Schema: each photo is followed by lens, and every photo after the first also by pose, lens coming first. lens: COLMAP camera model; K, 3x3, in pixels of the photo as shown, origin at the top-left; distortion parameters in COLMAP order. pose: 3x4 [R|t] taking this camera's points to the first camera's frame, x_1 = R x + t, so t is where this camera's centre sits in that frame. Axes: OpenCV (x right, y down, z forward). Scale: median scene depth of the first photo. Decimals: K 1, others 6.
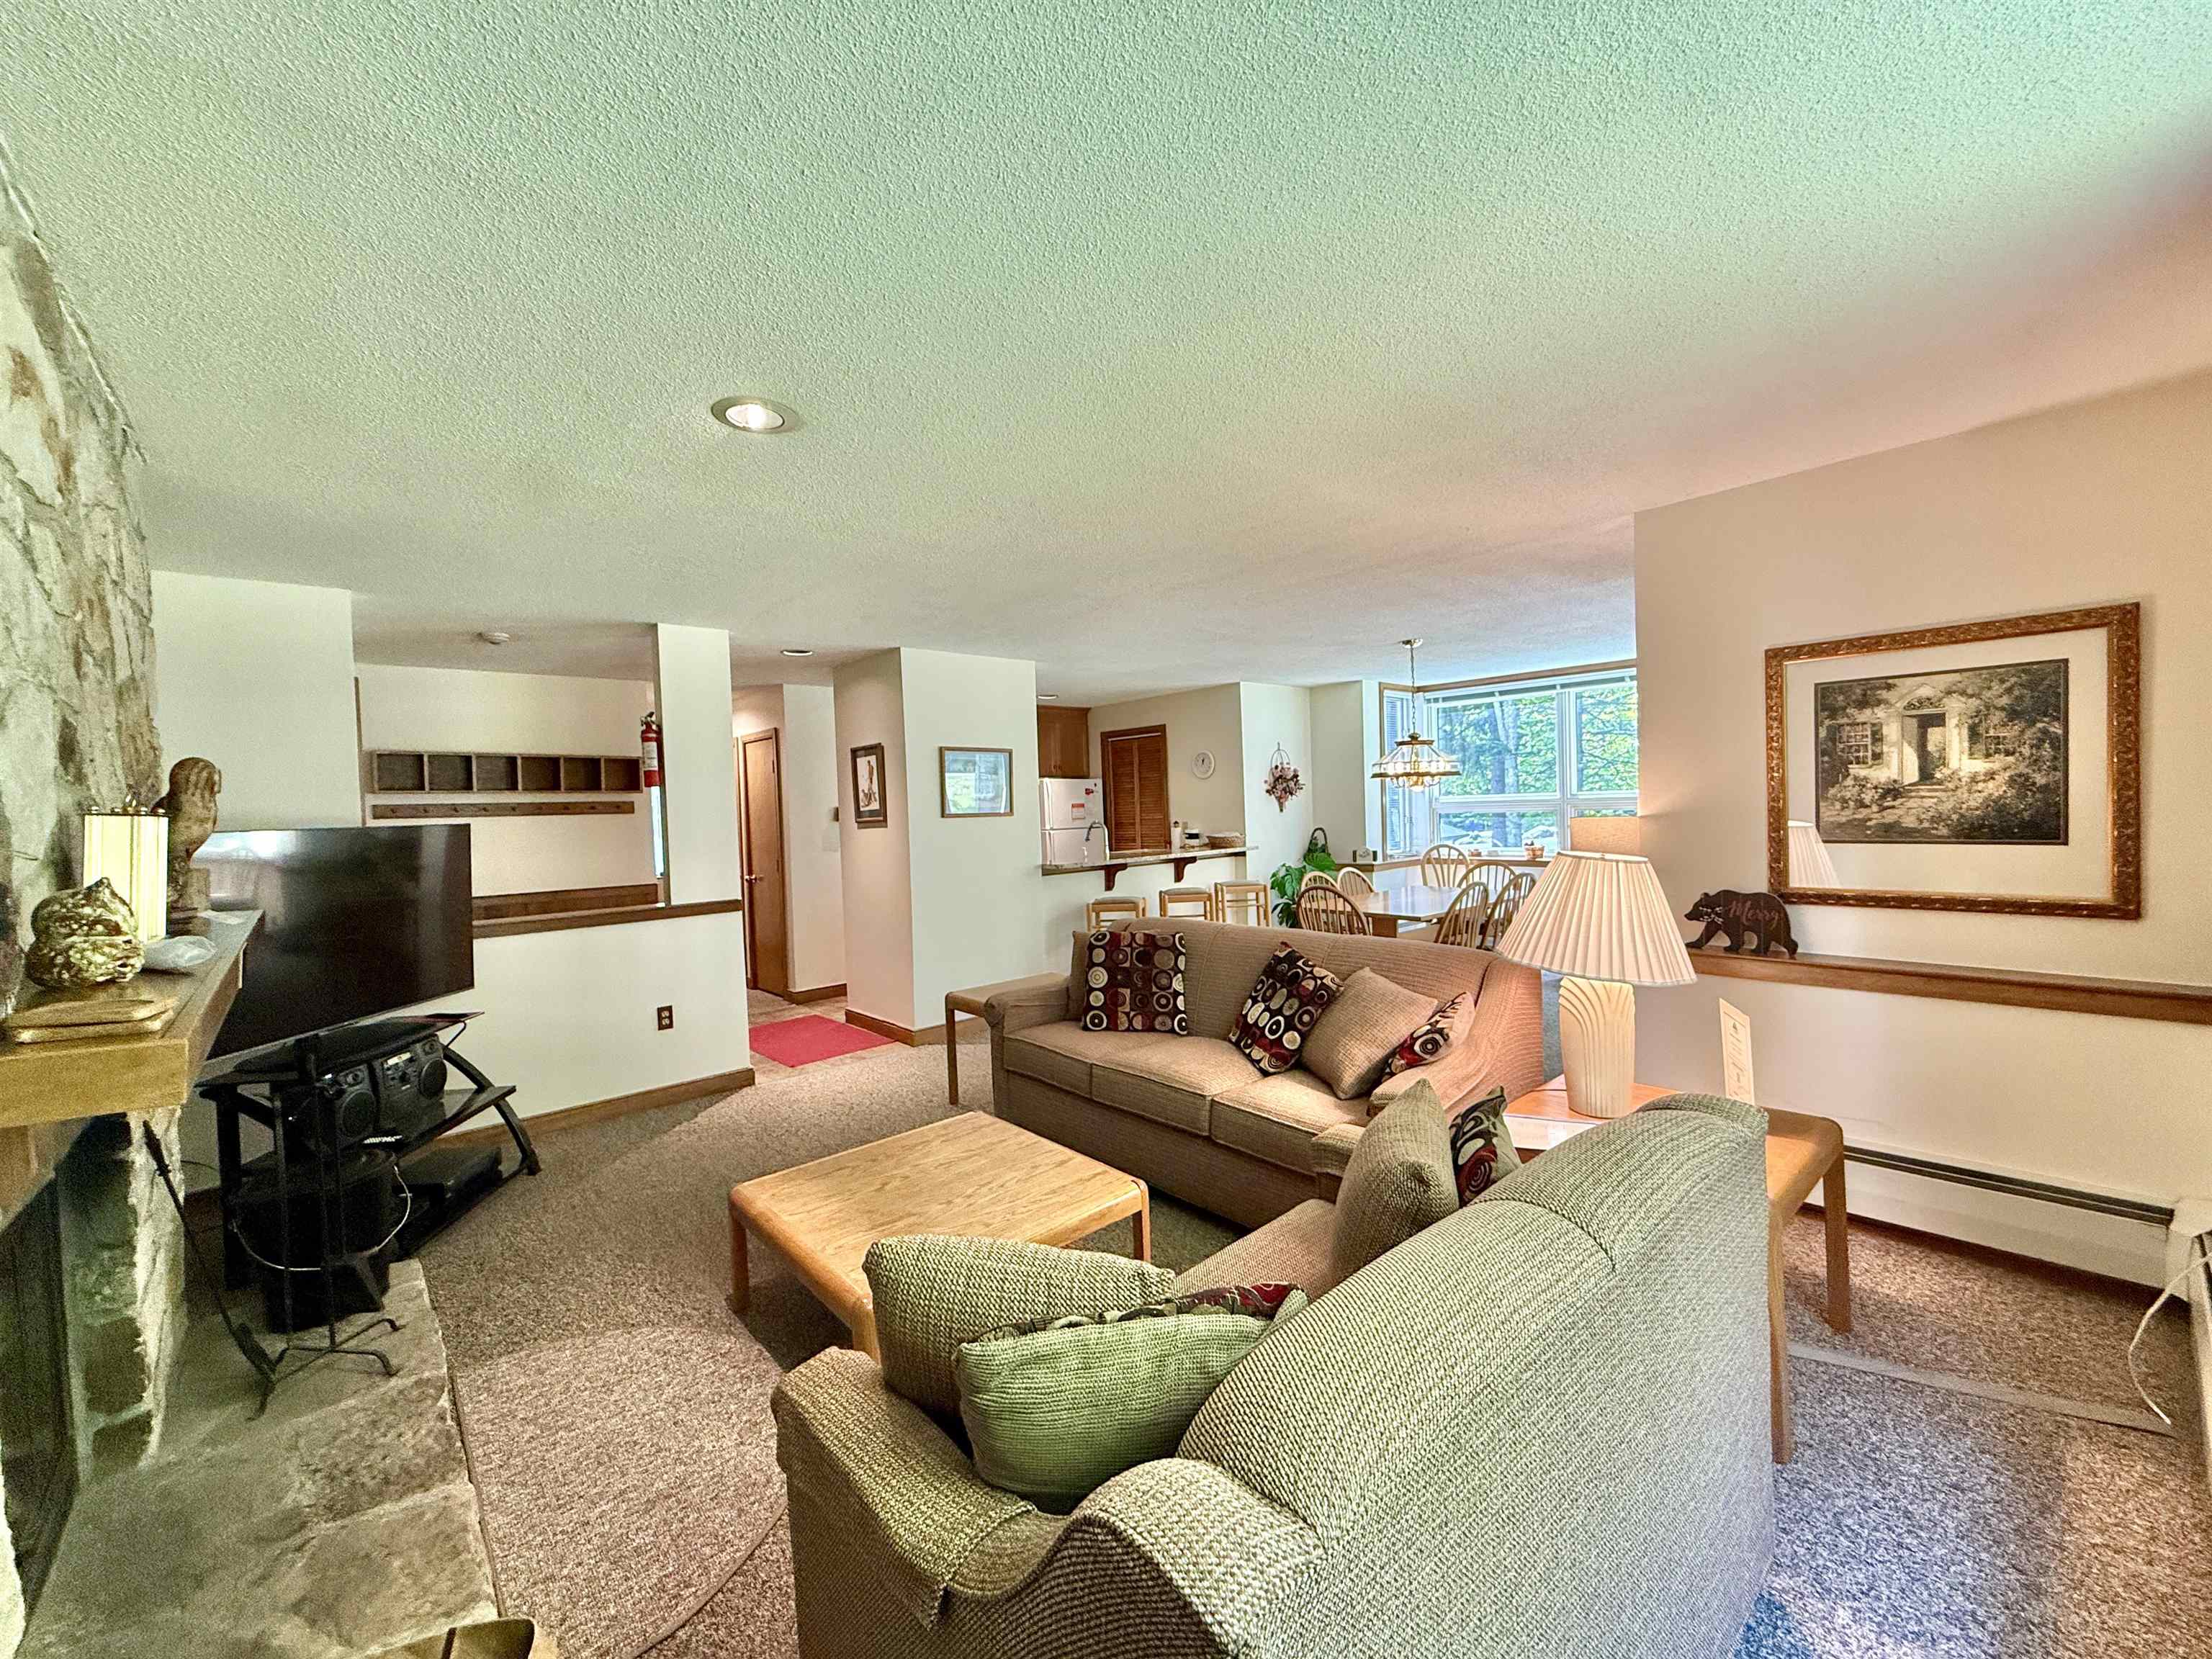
lens RADIAL K [[875.2, 0, 1106.0], [0, 875.2, 829.2], [0, 0, 1]] dist [0.000873, -0.001549]
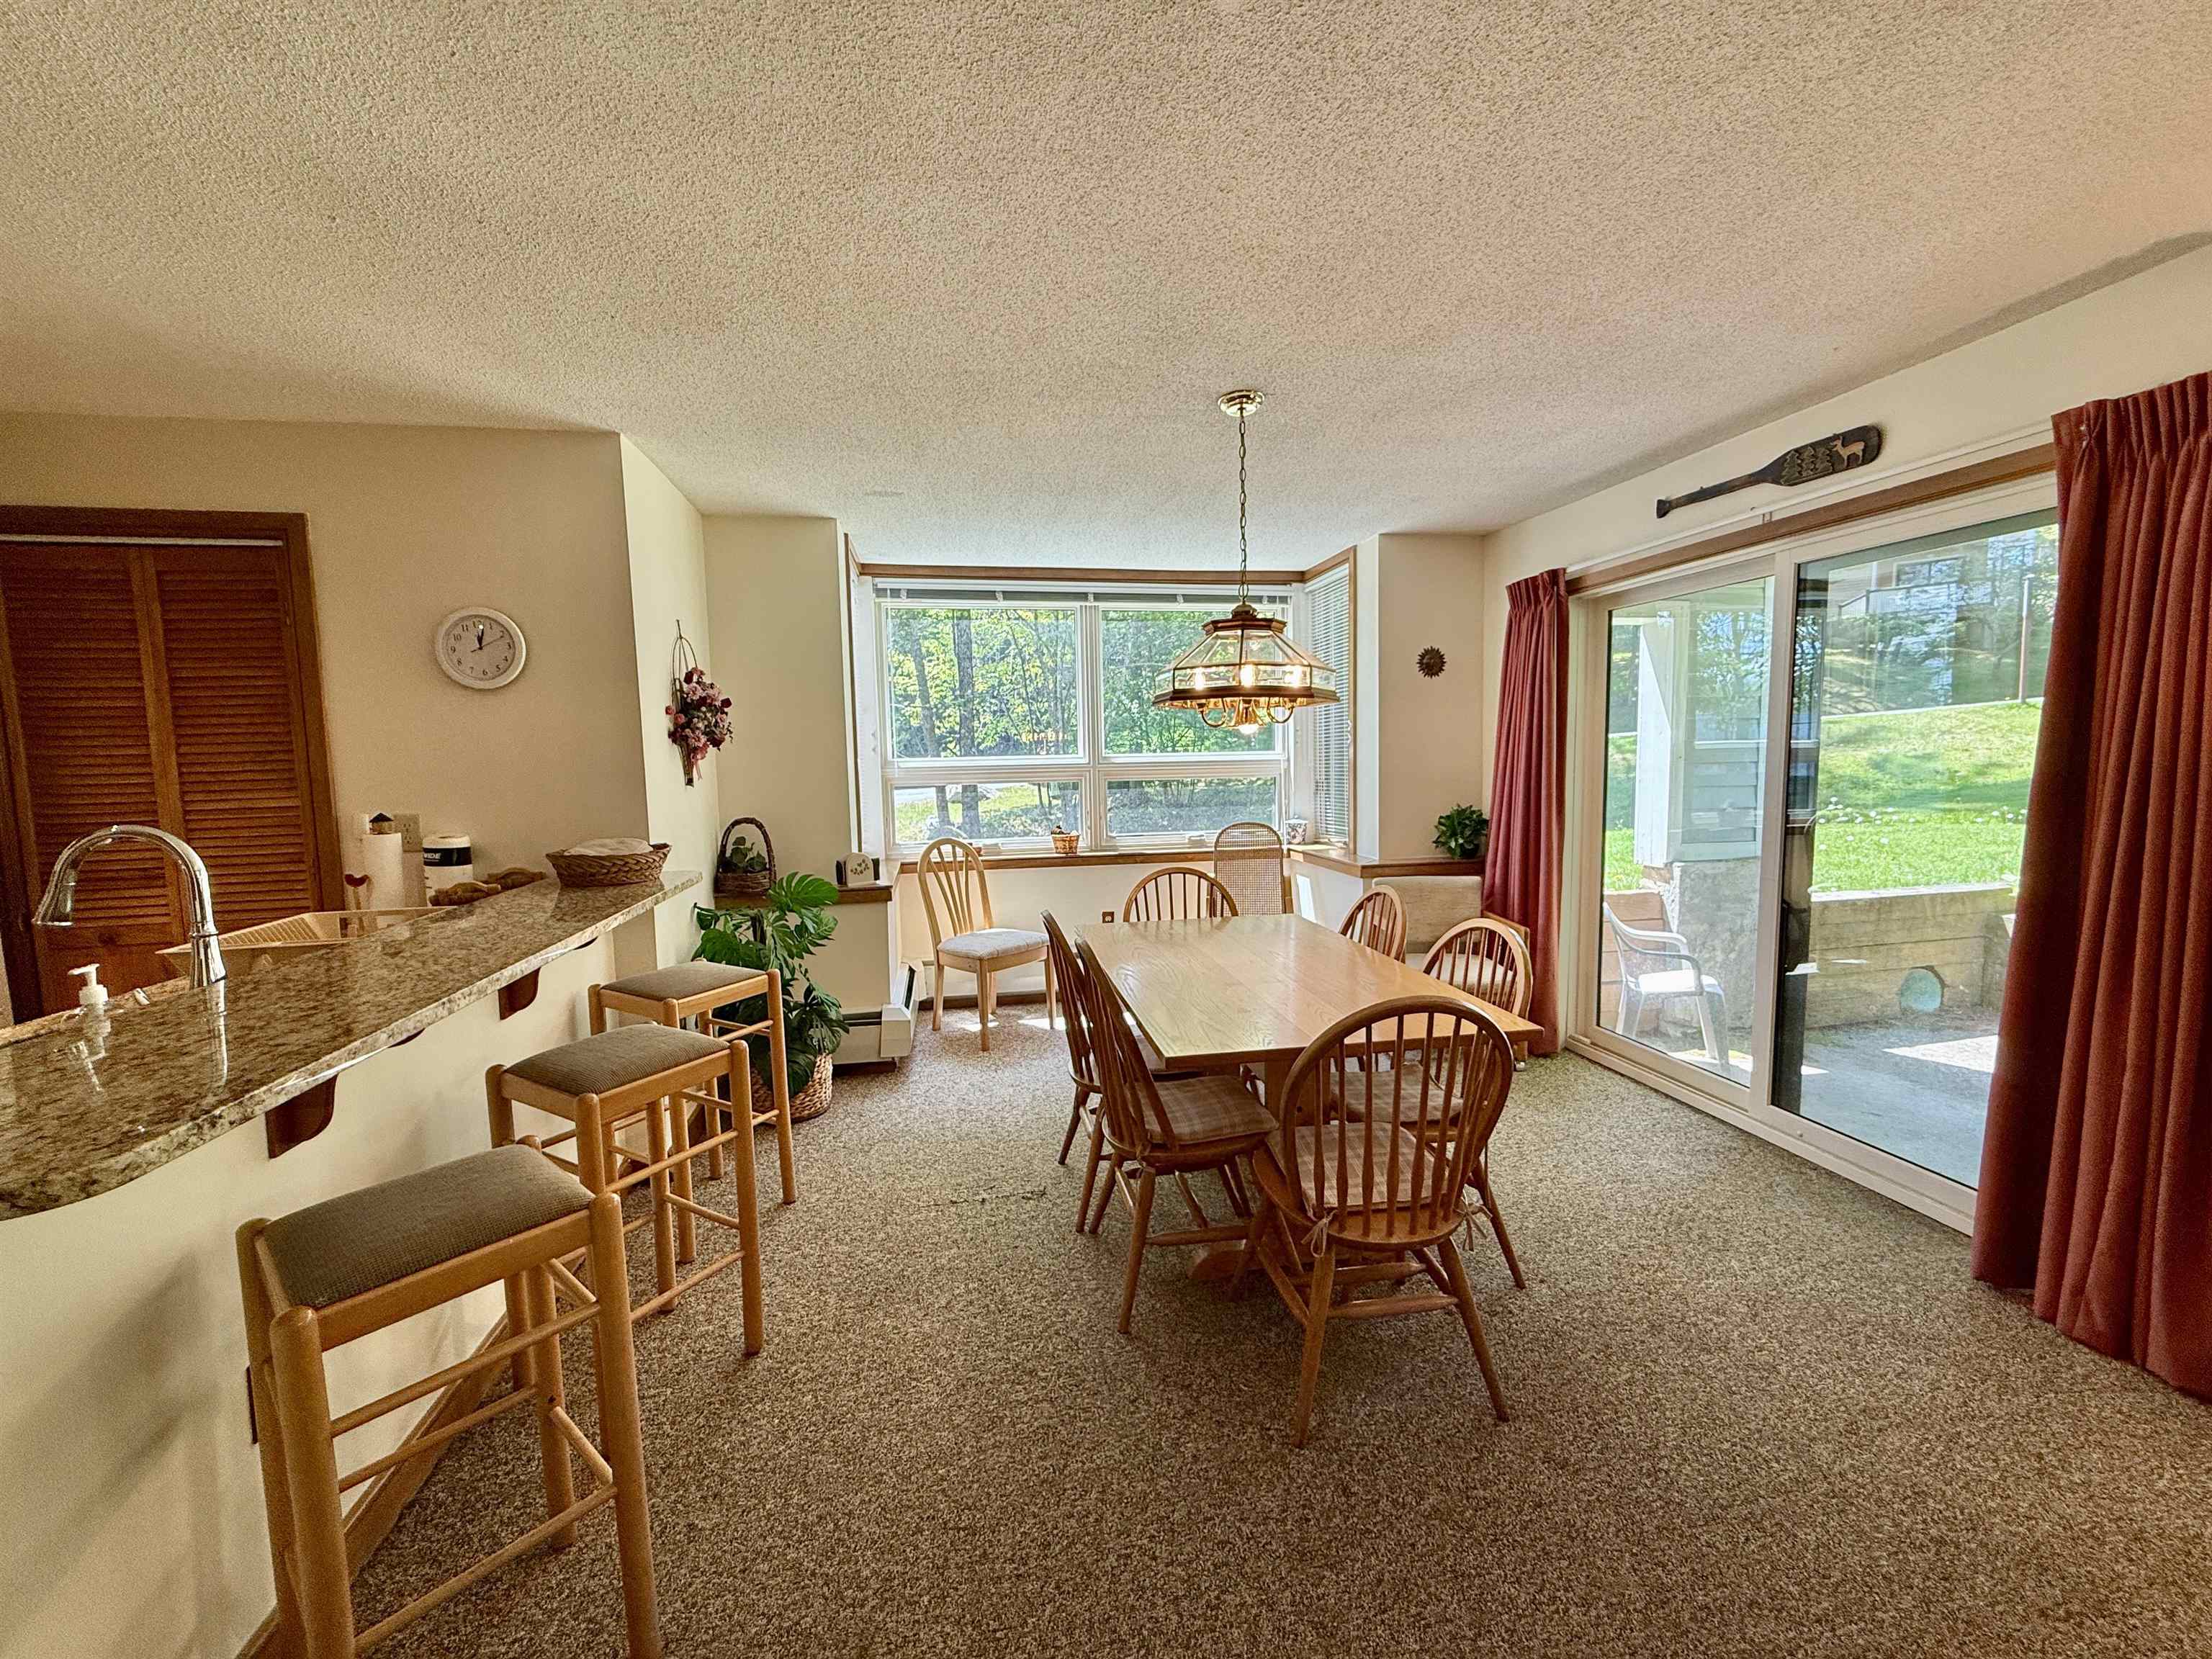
lens RADIAL K [[875.2, 0, 1110.5], [0, 875.2, 850.6], [0, 0, 1]] dist [0.000873, -0.001549]
pose [[0.517314, -0.069835, 0.852942, -0.063509], [0.029422, 0.997527, 0.063828, -0.008951], [-0.855290, -0.007925, 0.518089, 0.596569]]
